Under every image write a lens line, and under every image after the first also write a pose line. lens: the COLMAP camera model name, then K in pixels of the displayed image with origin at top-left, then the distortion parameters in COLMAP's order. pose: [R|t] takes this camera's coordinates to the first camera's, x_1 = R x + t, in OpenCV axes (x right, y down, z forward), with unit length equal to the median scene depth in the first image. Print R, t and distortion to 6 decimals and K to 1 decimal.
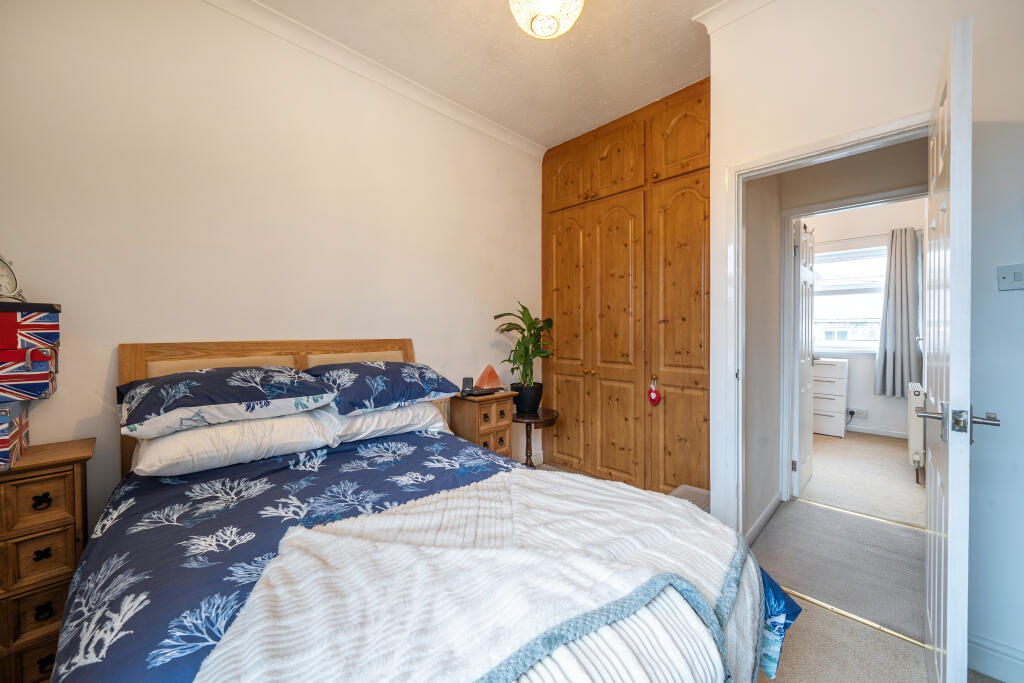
lens RADIAL K [[386.0, 0, 501.2], [0, 386.0, 335.0], [0, 0, 1]] dist [-0.000698, 0.000116]
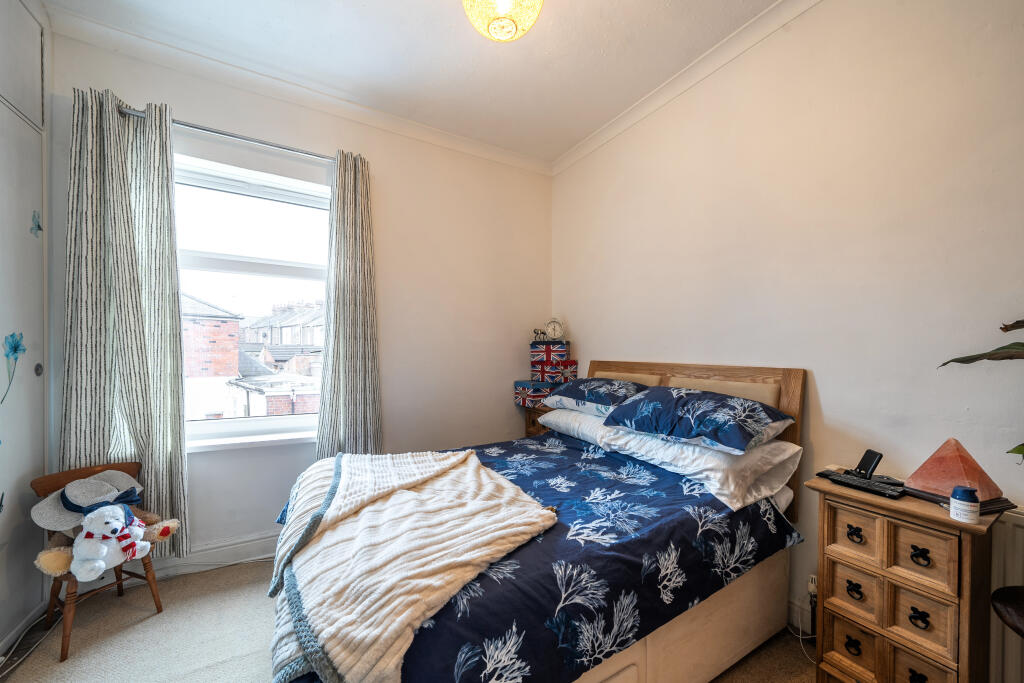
lens RADIAL K [[373.3, 0, 505.9], [0, 373.3, 348.5], [0, 0, 1]] dist [0.001498, 0.000065]
pose [[-0.251490, -0.003985, -0.967852, 0.838202], [-0.020634, 0.999786, 0.001245, -0.026944], [0.967640, 0.020284, -0.251519, 1.049138]]
